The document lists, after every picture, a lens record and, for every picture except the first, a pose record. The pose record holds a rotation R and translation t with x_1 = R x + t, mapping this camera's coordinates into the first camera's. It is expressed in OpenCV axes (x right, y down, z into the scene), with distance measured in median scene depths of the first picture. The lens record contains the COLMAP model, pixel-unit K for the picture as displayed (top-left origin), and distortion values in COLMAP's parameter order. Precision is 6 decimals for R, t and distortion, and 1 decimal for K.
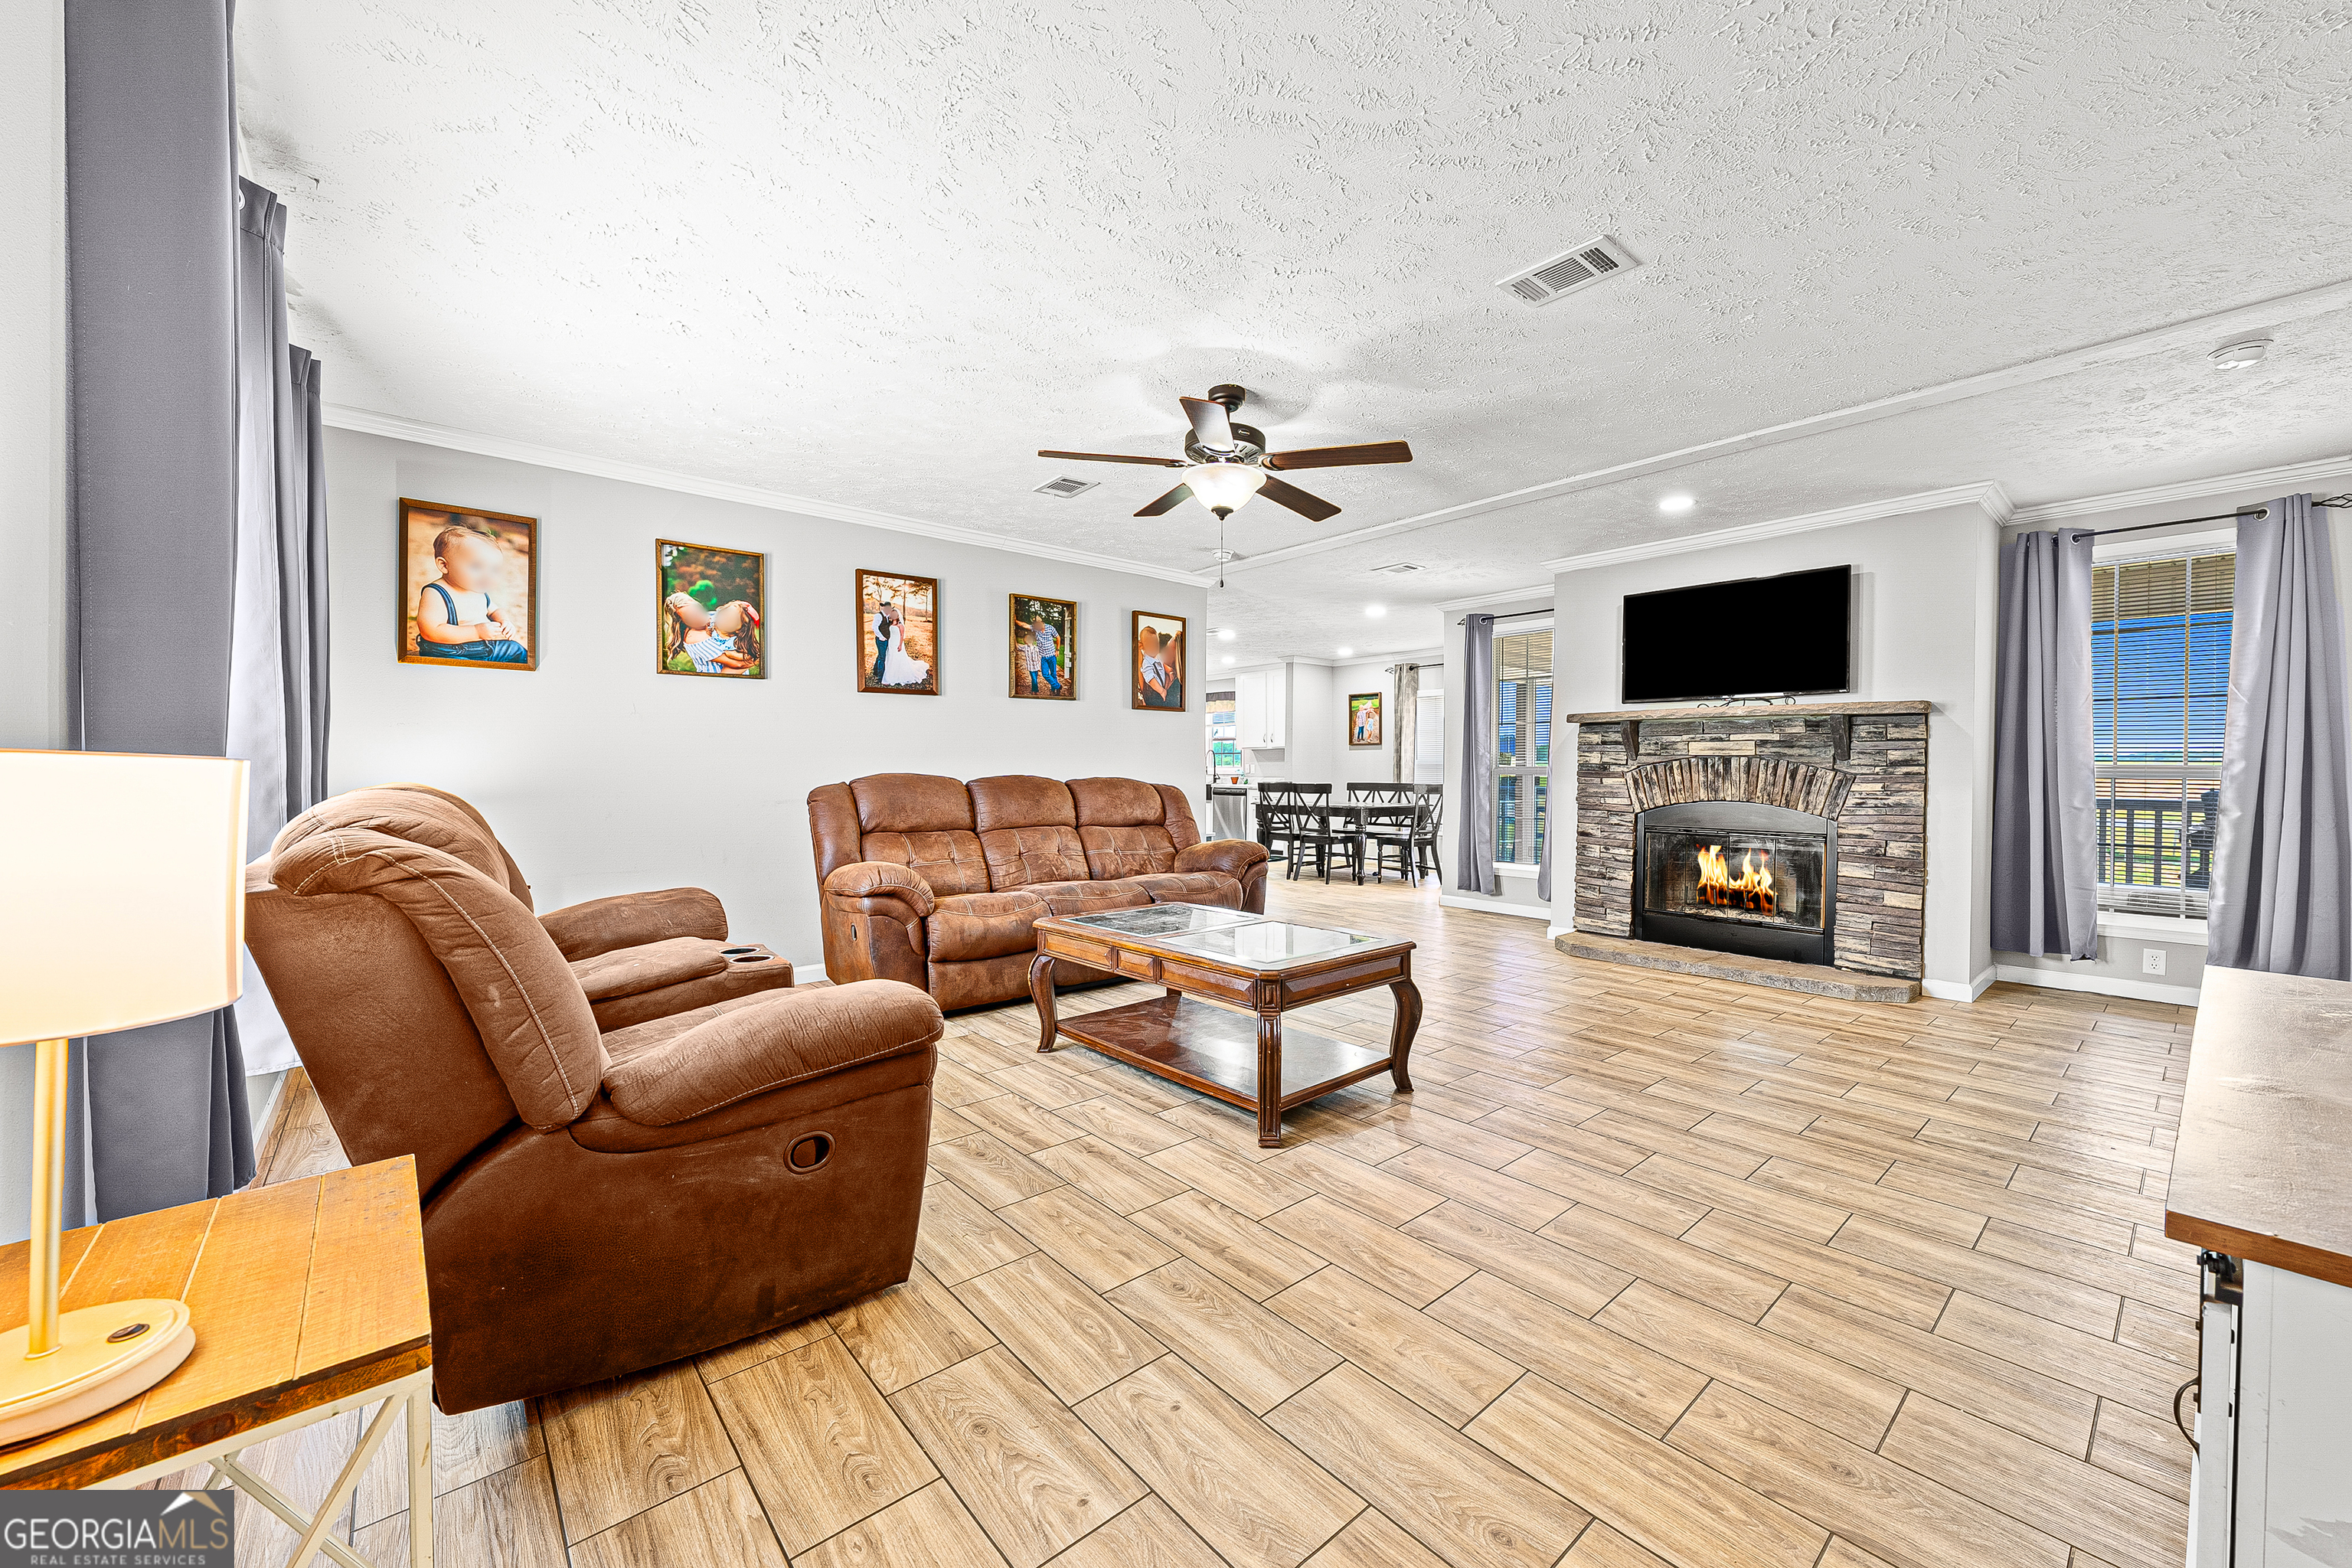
lens RADIAL K [[895.7, 0, 1186.3], [0, 895.7, 778.5], [0, 0, 1]] dist [-0.001721, -0.000050]
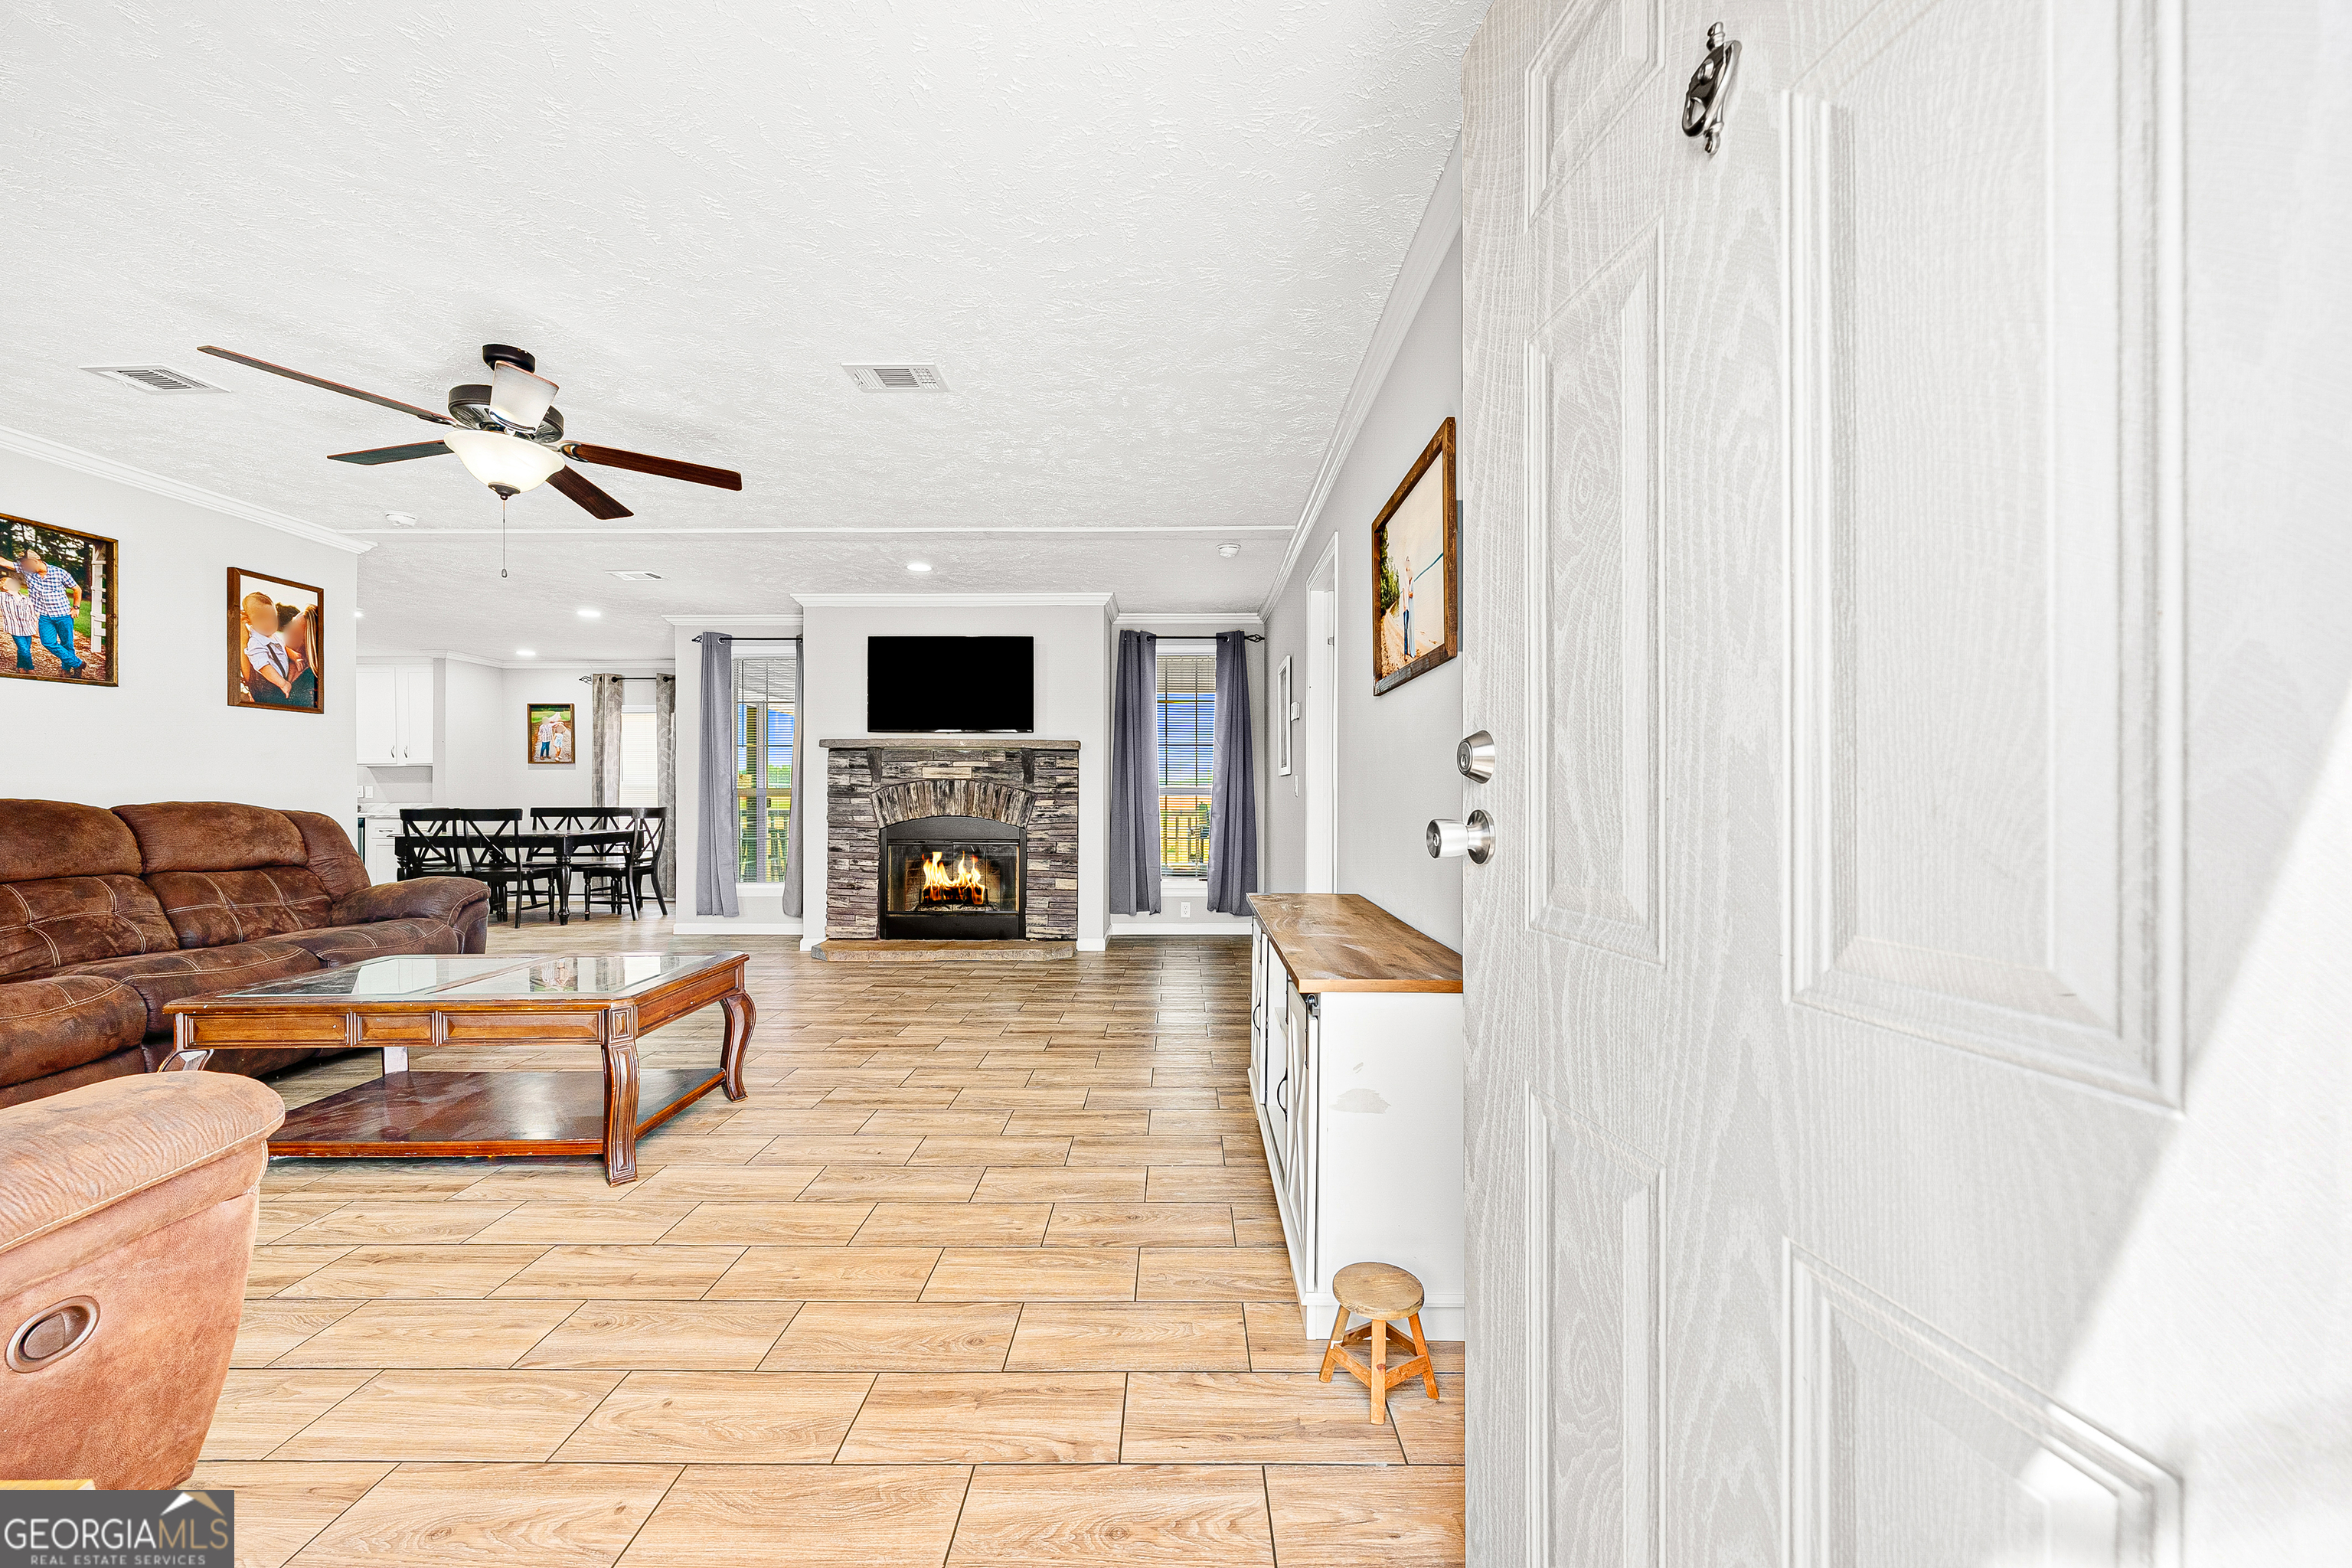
lens RADIAL K [[895.7, 0, 1175.3], [0, 895.7, 801.0], [0, 0, 1]] dist [-0.001721, -0.000050]
pose [[0.656619, -0.009170, 0.754167, -0.128443], [0.010394, 0.999941, 0.003108, 0.004319], [-0.754151, 0.005798, 0.656676, -0.038221]]
